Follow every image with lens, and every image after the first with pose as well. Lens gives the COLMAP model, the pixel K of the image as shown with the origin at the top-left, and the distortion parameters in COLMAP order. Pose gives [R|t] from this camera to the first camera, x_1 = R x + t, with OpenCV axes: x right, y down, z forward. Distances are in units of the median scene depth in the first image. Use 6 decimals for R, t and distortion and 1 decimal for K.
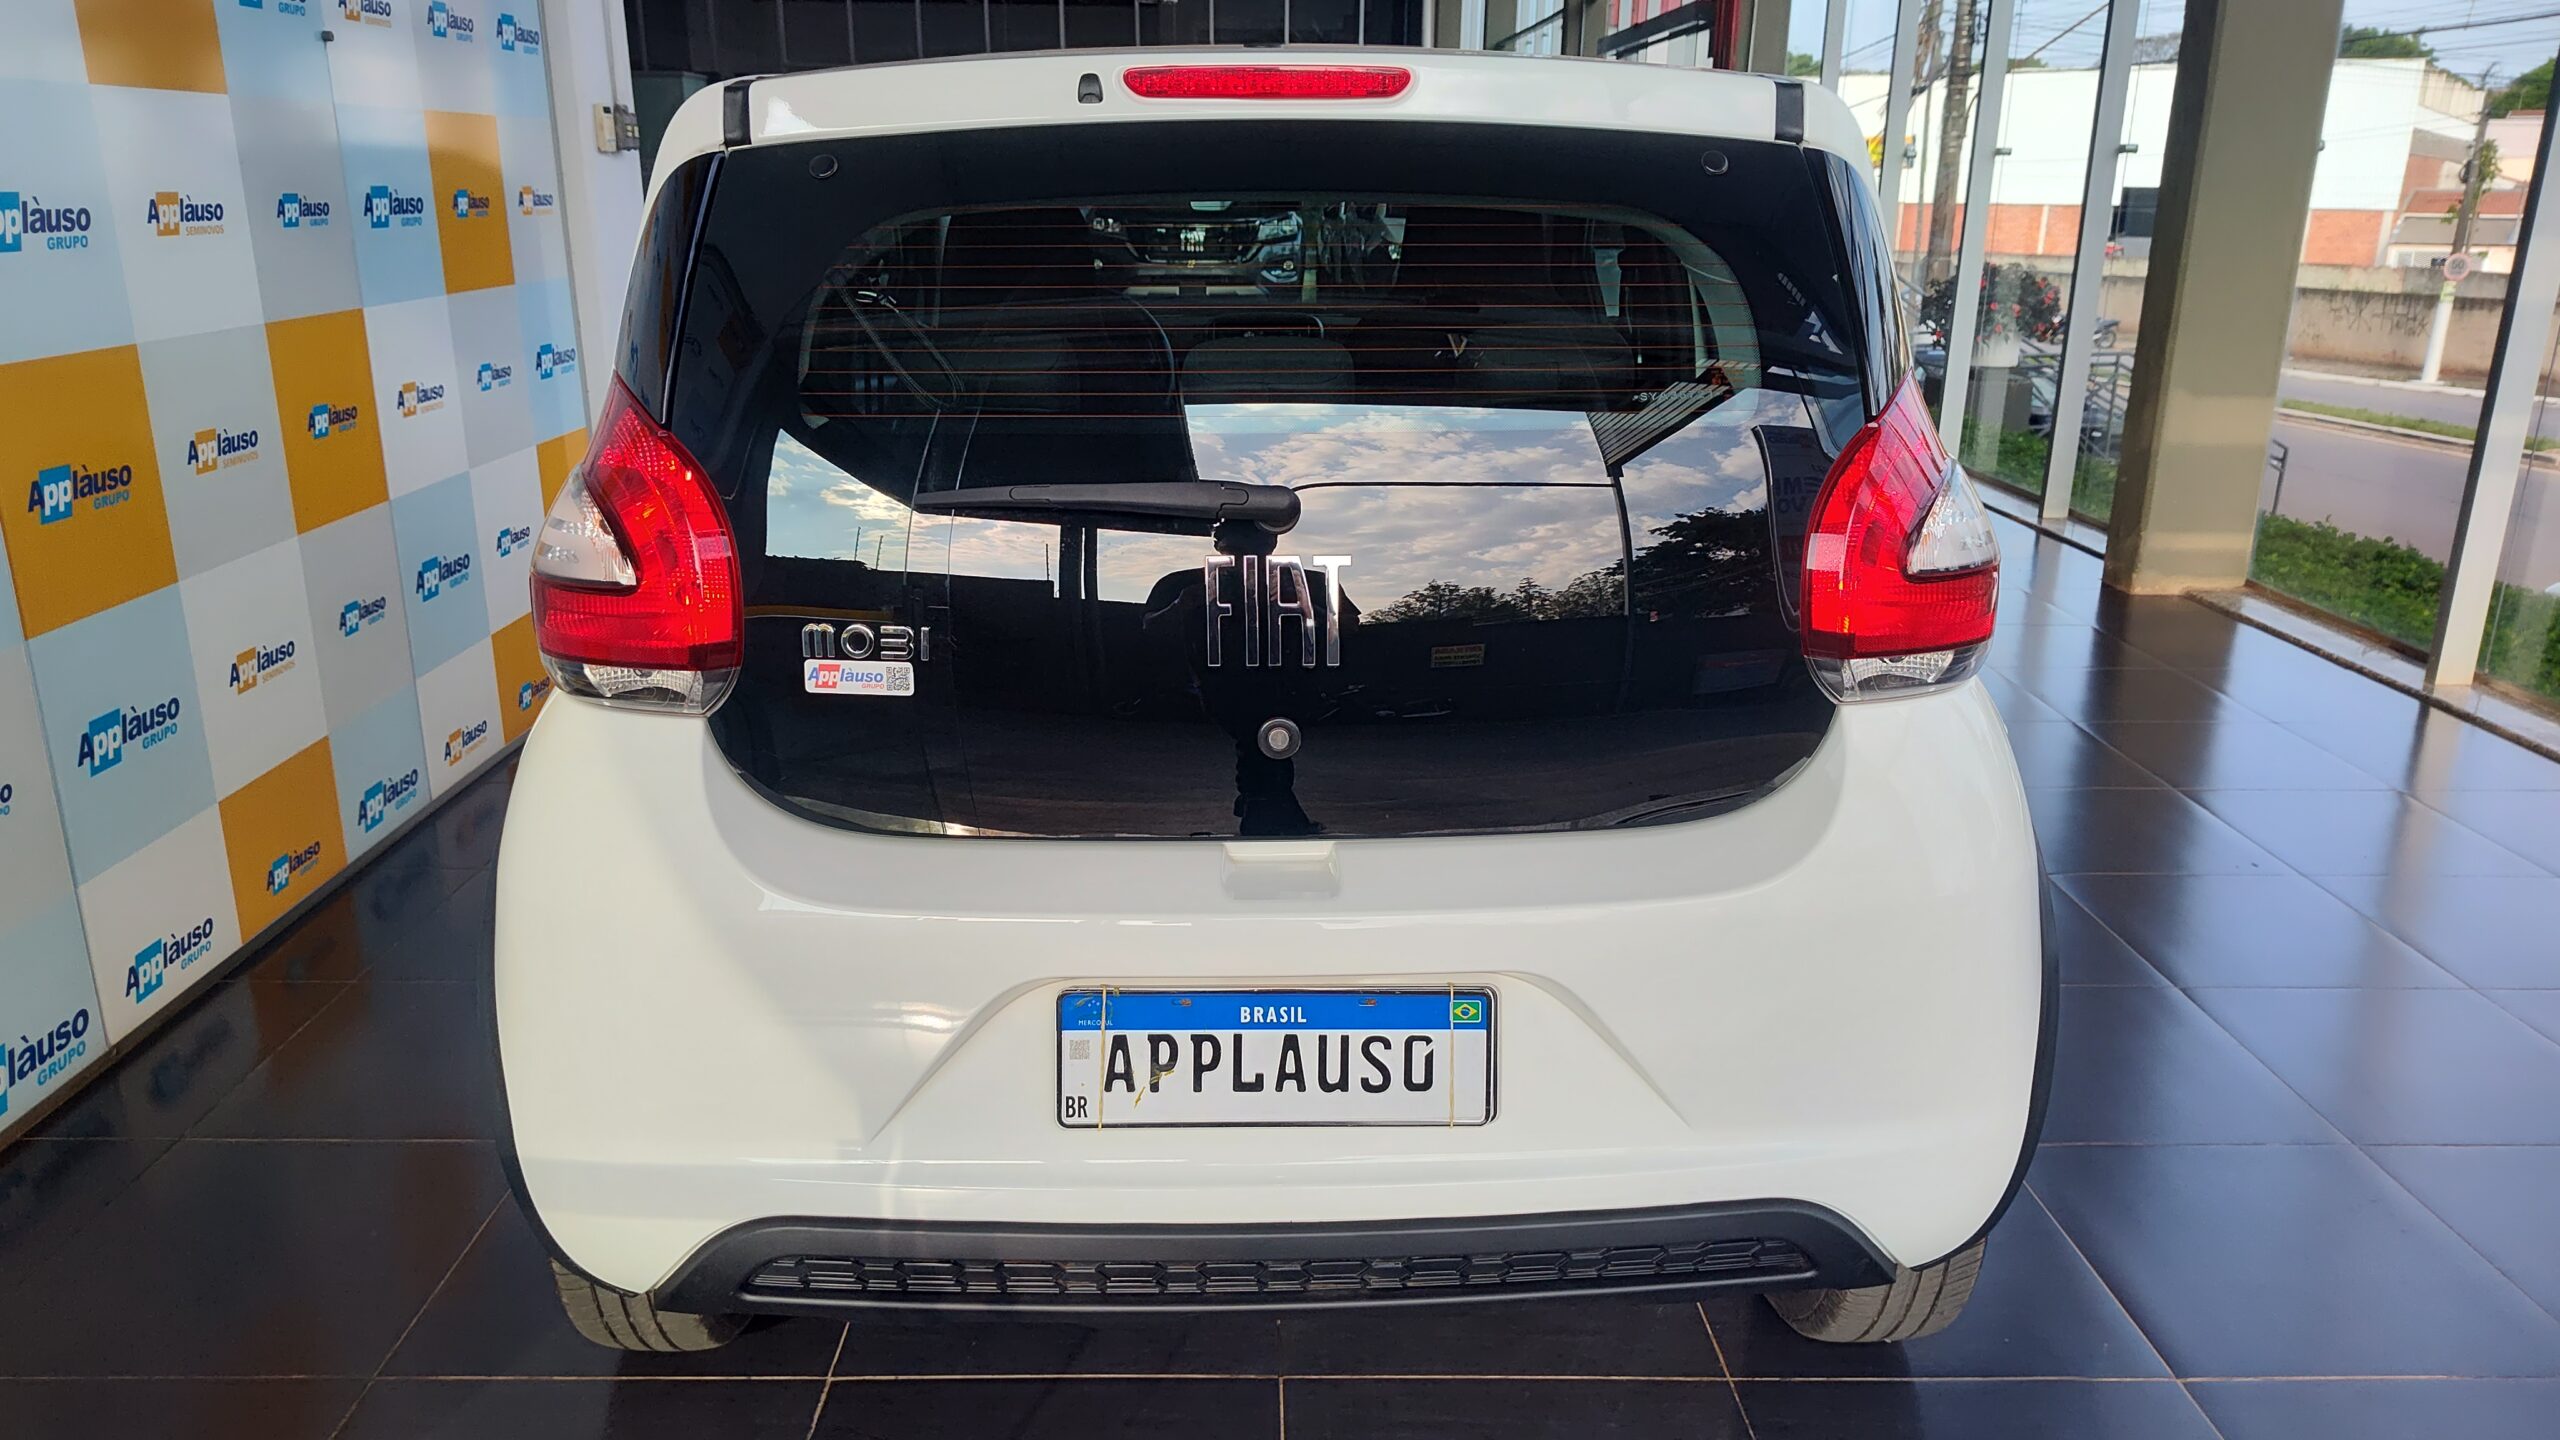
lens RADIAL K [[1765.8, 0, 1251.2], [0, 1765.8, 718.1], [0, 0, 1]] dist [-0.000129, -0.004590]
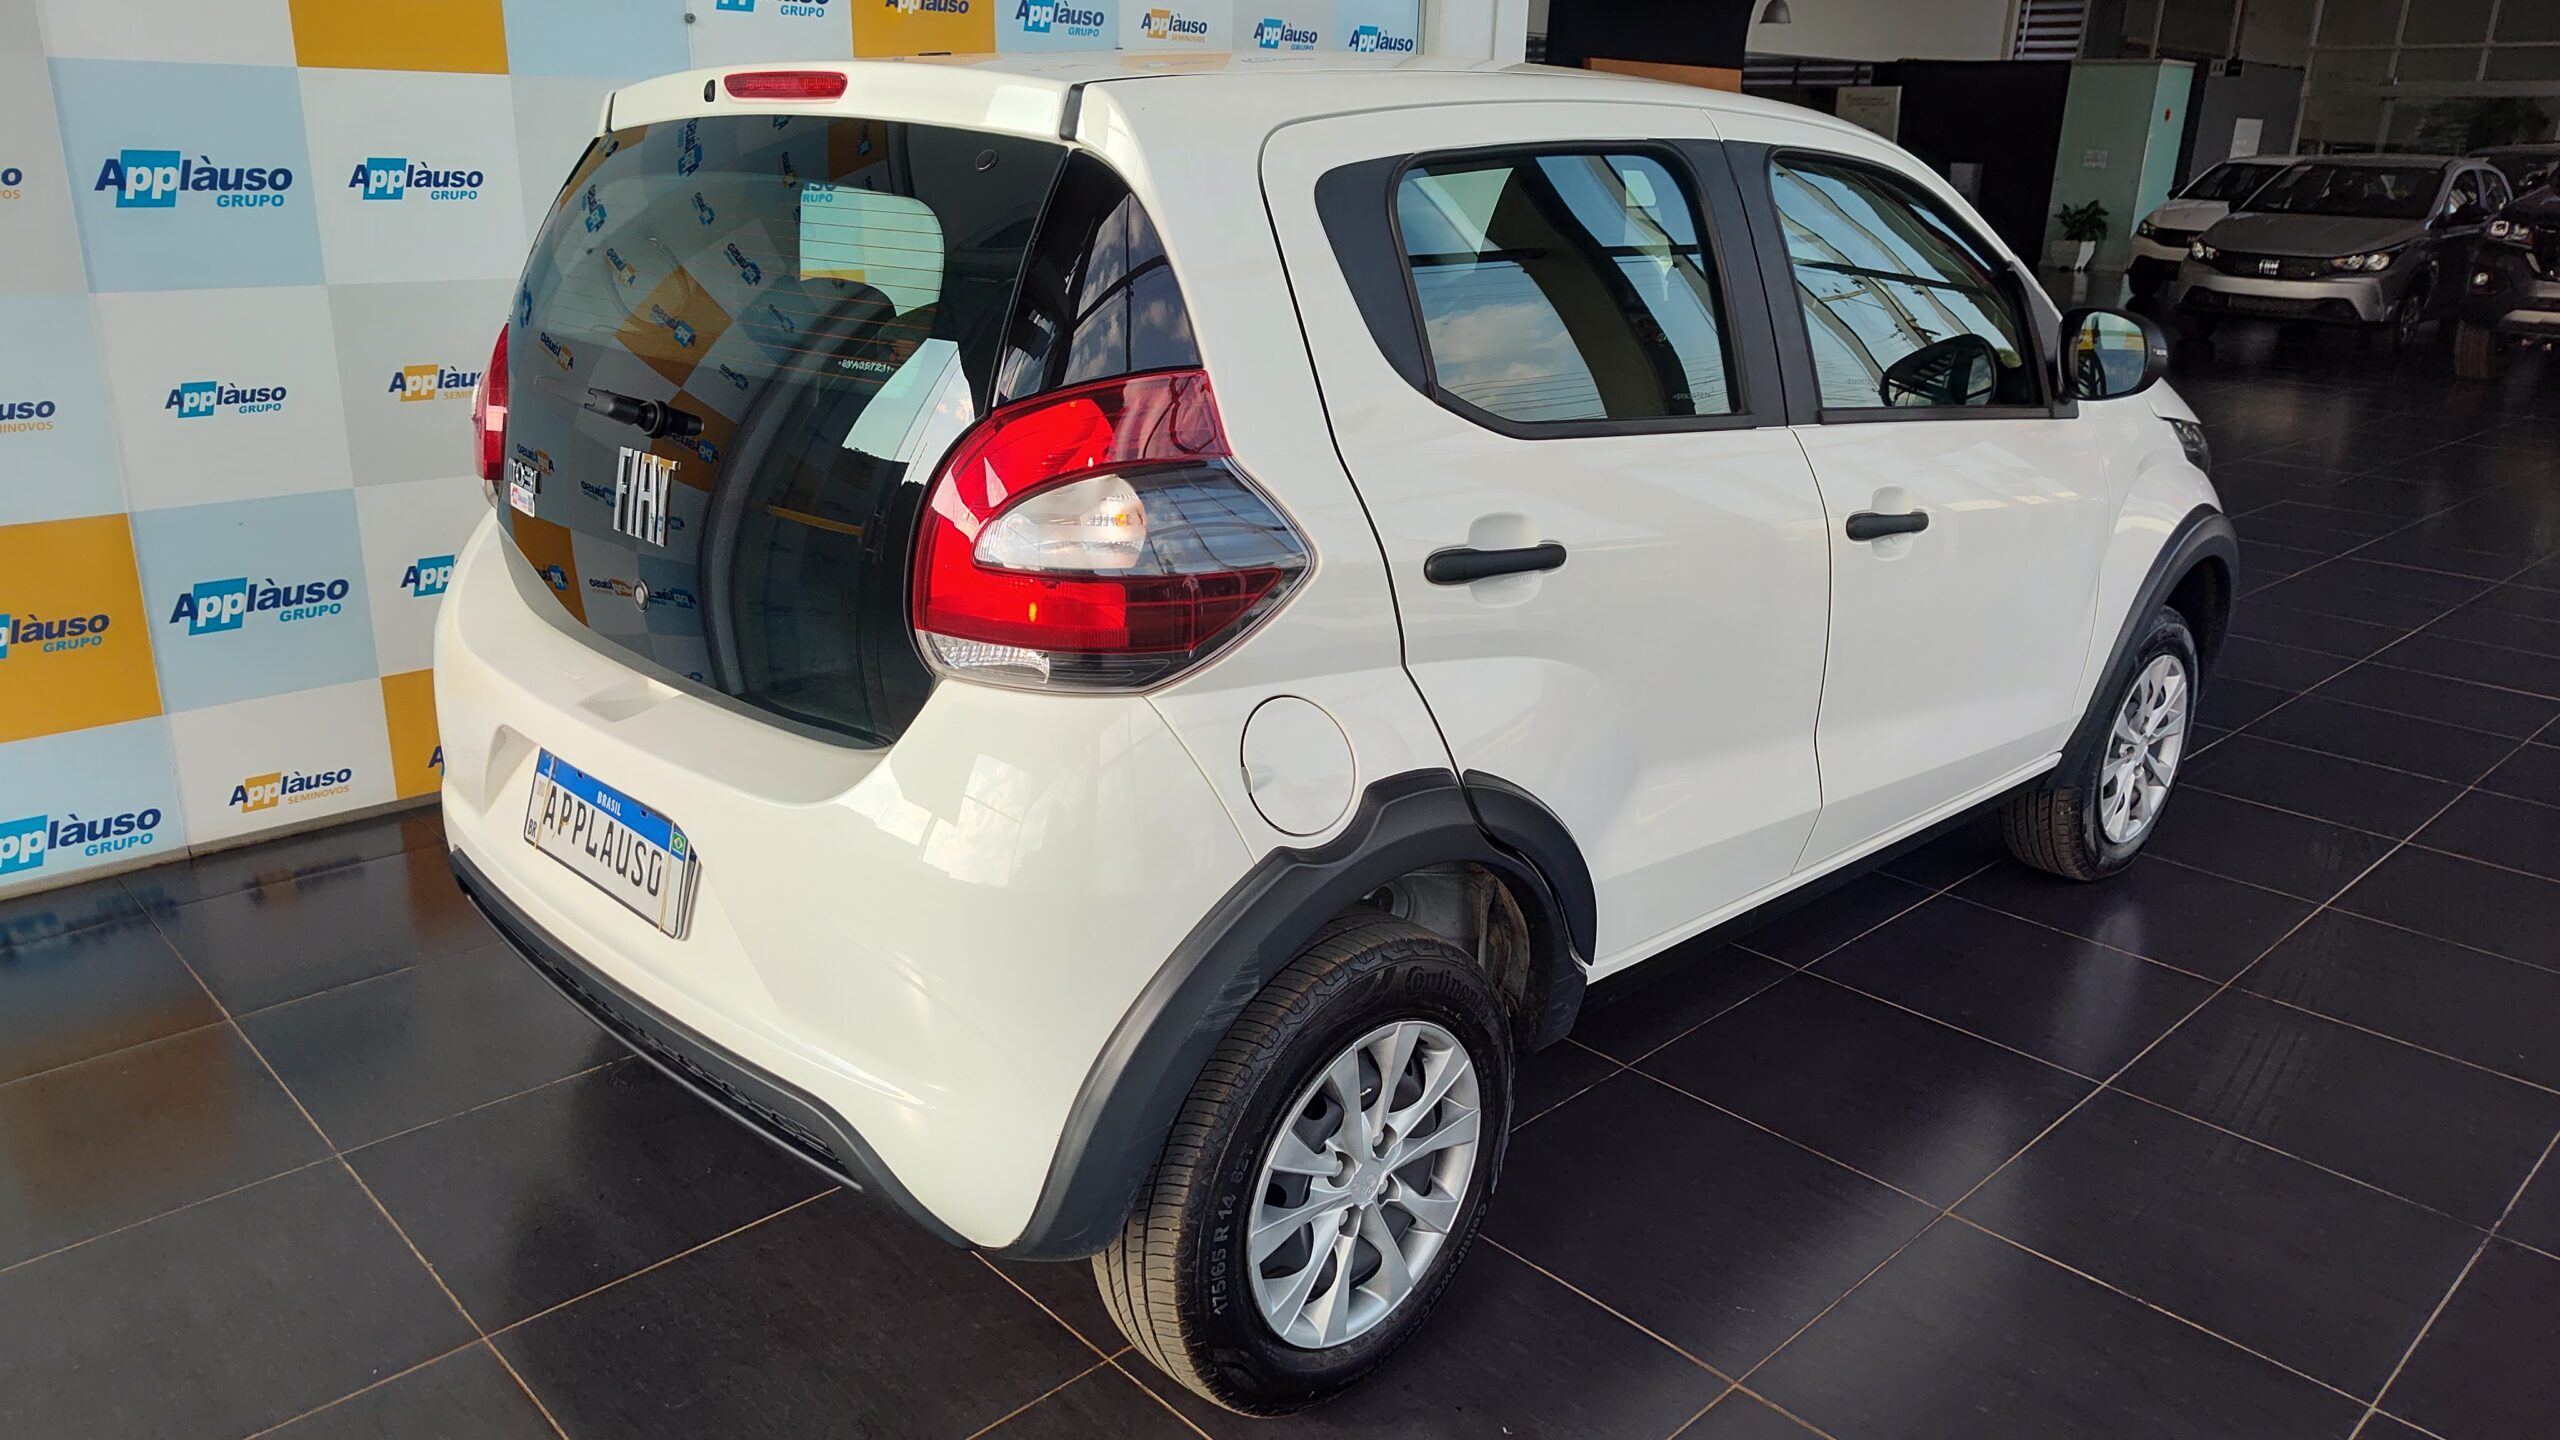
lens RADIAL K [[1765.8, 0, 1251.2], [0, 1765.8, 718.1], [0, 0, 1]] dist [-0.000129, -0.004590]
pose [[0.677414, 0.239303, -0.695589, 1.175313], [-0.232995, 0.966719, 0.105673, -0.135756], [0.697727, 0.090484, 0.710626, 0.381871]]
